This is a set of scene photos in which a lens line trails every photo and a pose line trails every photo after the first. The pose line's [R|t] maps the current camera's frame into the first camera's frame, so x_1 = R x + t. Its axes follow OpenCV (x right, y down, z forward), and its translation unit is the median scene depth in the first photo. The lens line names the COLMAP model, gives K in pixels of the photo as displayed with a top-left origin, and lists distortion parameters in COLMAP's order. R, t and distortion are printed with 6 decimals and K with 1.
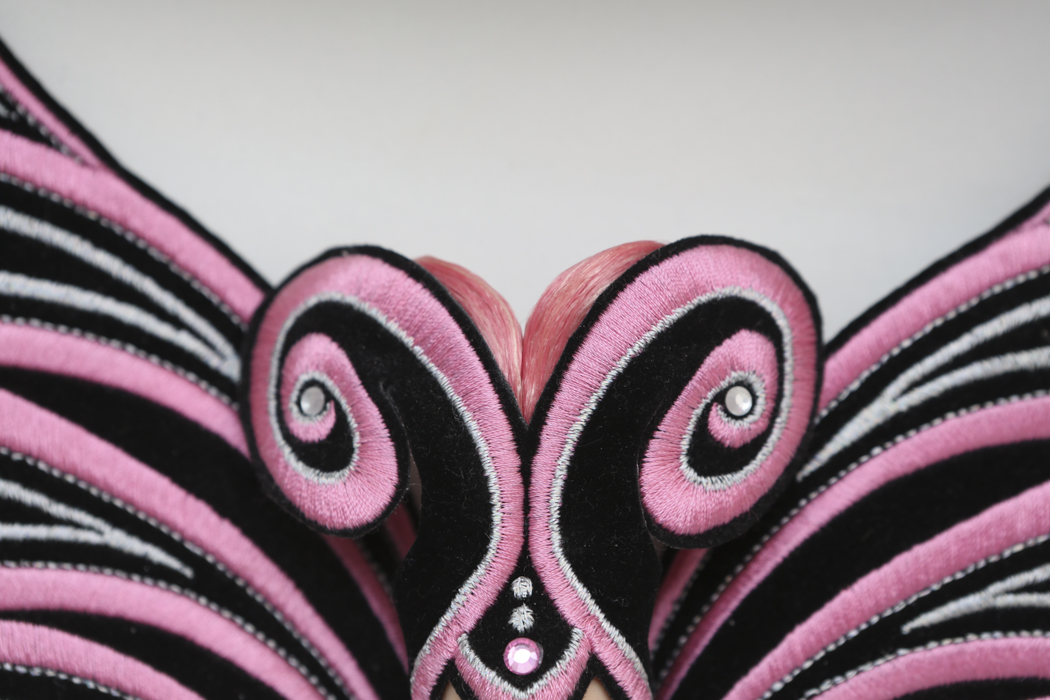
lens RADIAL K [[2182.0, 0, 525.0], [0, 2182.0, 350.0], [0, 0, 1]] dist [0.526186, 0.257780]
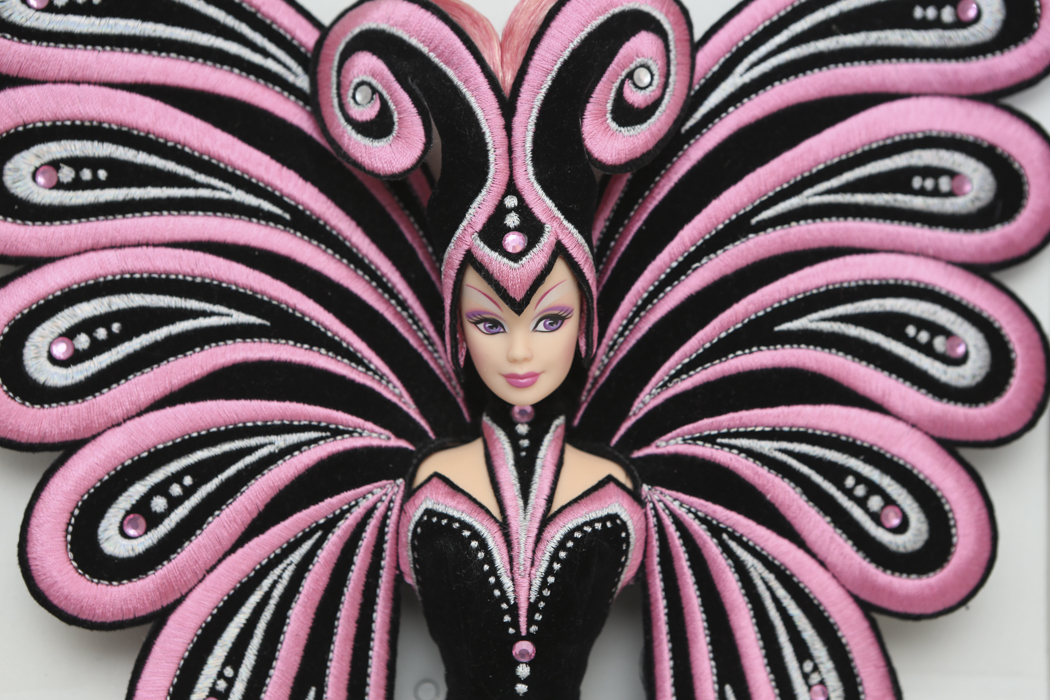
lens RADIAL K [[2142.0, 0, 525.0], [0, 2142.0, 350.0], [0, 0, 1]] dist [0.428215, 0.109539]
pose [[0.996734, -0.059992, 0.054061, -0.076187], [0.058139, 0.997687, 0.035228, 0.152318], [-0.056049, -0.031970, 0.997916, -0.502428]]
